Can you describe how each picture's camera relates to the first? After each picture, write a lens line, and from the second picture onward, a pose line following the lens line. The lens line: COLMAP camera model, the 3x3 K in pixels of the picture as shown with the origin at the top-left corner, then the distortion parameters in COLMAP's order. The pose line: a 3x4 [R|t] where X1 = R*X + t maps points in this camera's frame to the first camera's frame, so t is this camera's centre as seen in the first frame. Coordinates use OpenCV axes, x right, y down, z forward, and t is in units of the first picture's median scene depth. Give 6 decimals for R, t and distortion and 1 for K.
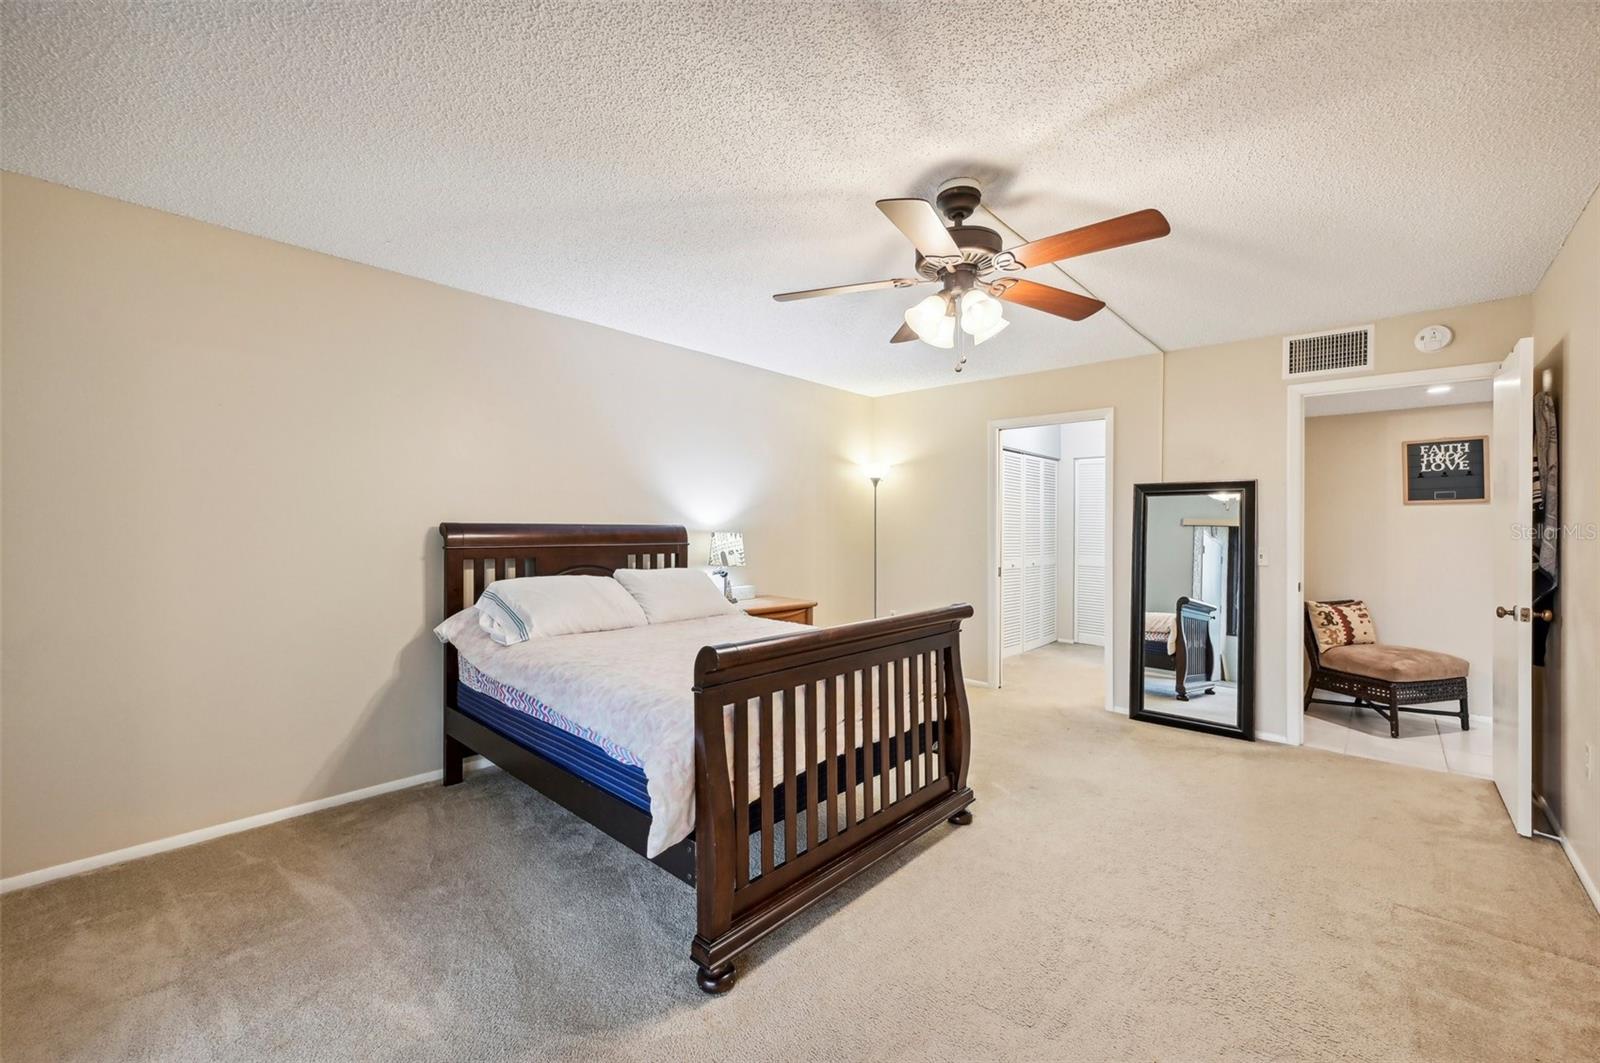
lens RADIAL K [[646.7, 0, 798.4], [0, 646.7, 531.0], [0, 0, 1]] dist [-0.000209, -0.000143]
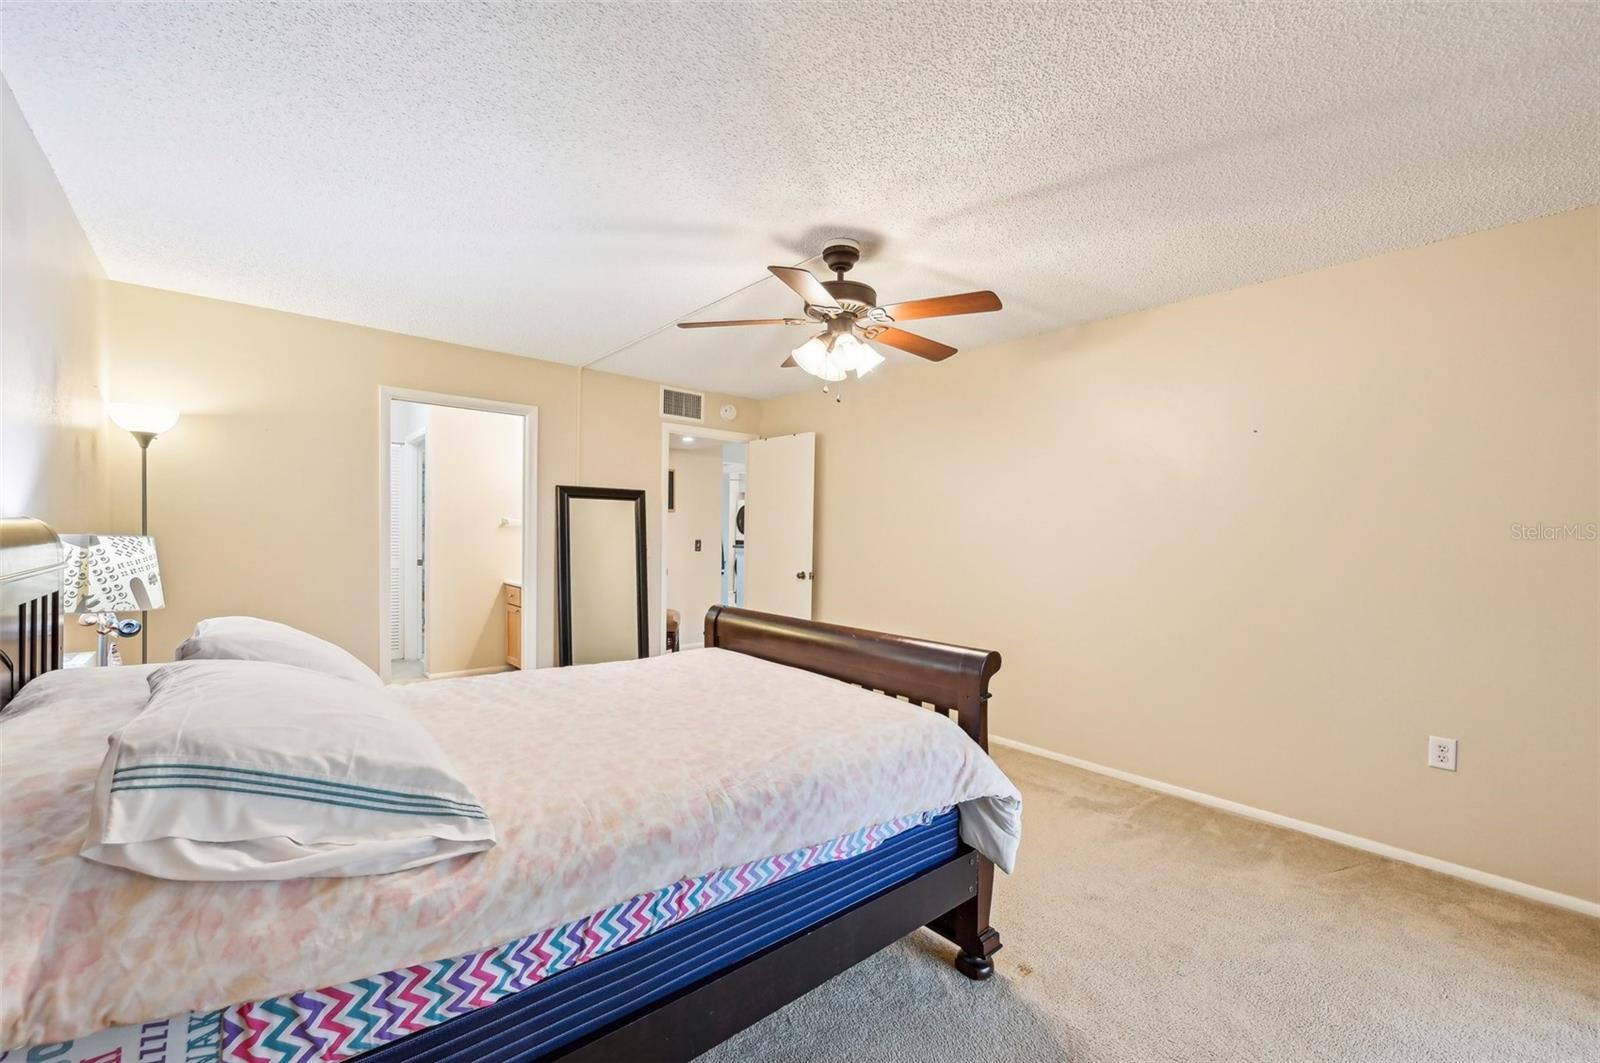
lens RADIAL K [[659.6, 0, 803.0], [0, 659.6, 536.6], [0, 0, 1]] dist [-0.000447, -0.000046]
pose [[0.110461, -0.012205, 0.993806, -0.606277], [-0.010684, 0.999852, 0.013467, -0.009006], [-0.993823, -0.012105, 0.110314, 0.581951]]
